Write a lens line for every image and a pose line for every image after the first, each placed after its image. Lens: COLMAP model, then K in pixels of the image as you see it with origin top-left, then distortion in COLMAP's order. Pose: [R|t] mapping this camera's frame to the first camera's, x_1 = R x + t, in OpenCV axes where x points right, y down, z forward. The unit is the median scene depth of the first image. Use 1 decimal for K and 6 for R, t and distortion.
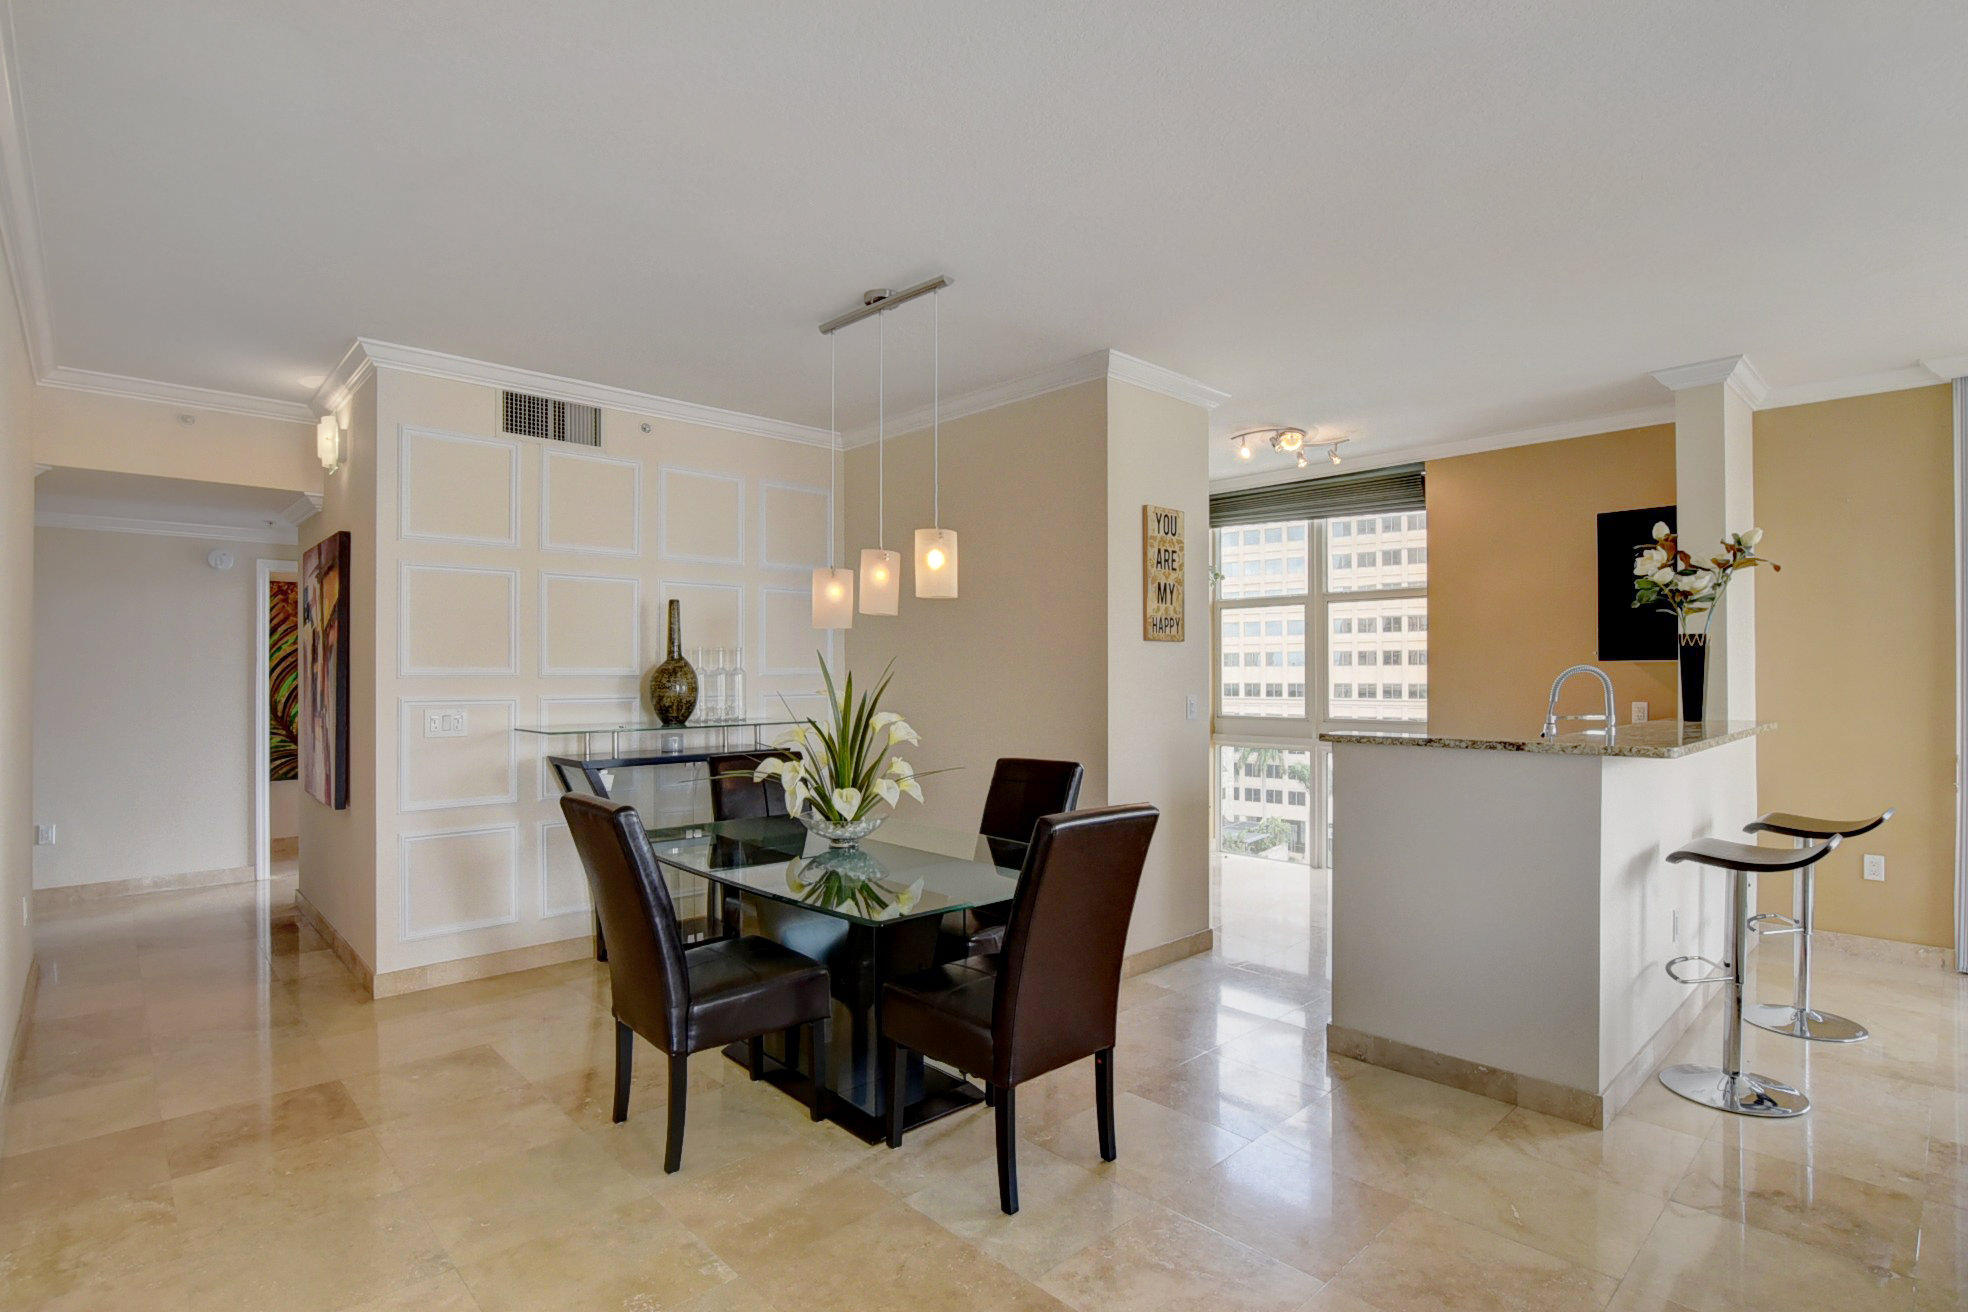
lens RADIAL K [[952.7, 0, 985.7], [0, 952.7, 664.0], [0, 0, 1]] dist [-0.032825, 0.003136]
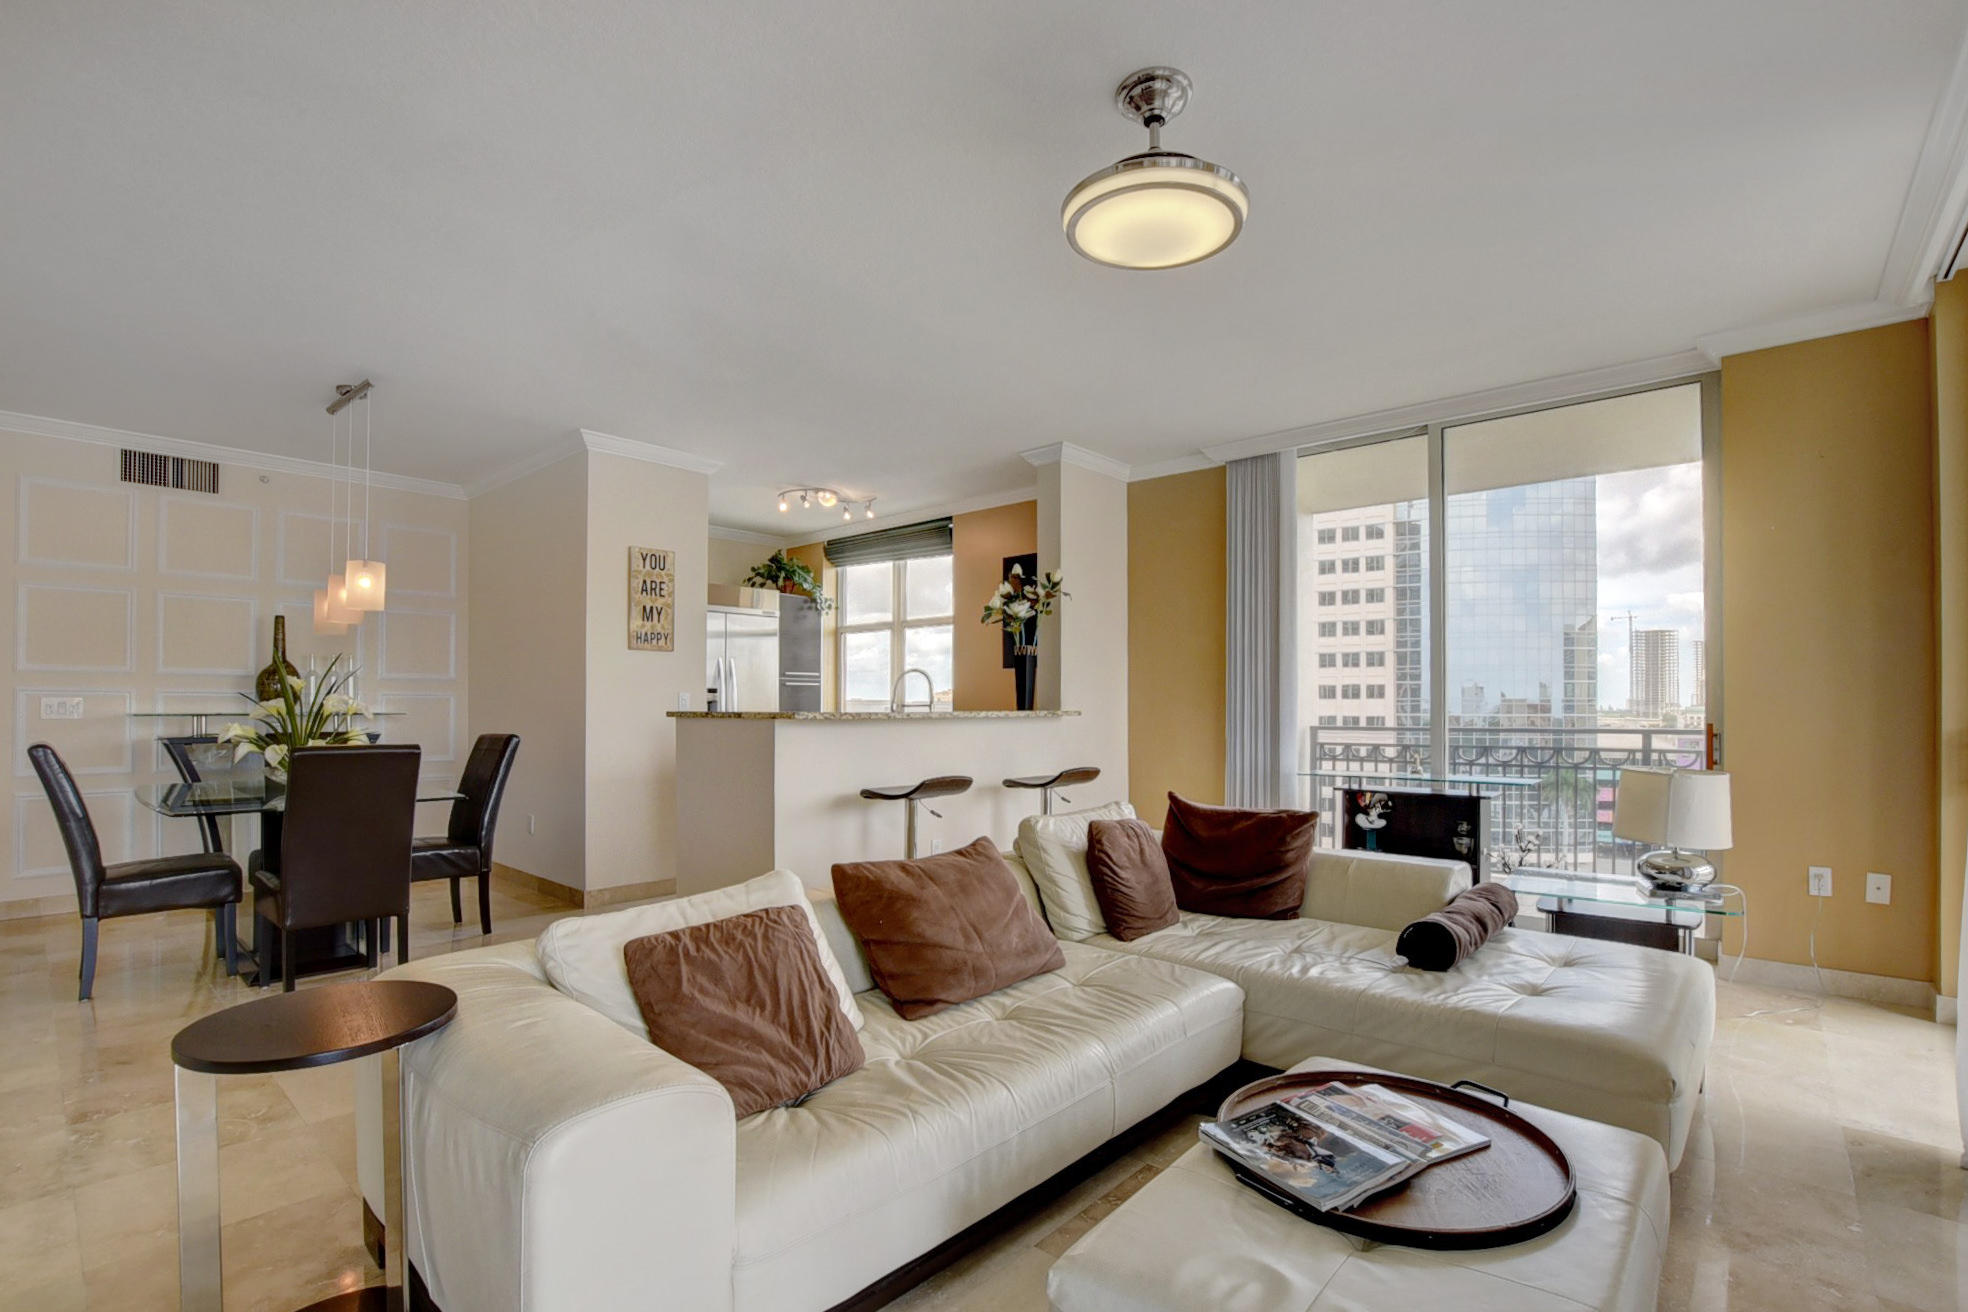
lens RADIAL K [[866.7, 0, 982.0], [0, 866.7, 698.8], [0, 0, 1]] dist [-0.034285, 0.004563]
pose [[0.995465, 0.004315, 0.095028, 0.525051], [-0.005010, 0.999962, 0.007074, 0.032315], [-0.094994, -0.007518, 0.995449, -0.231293]]
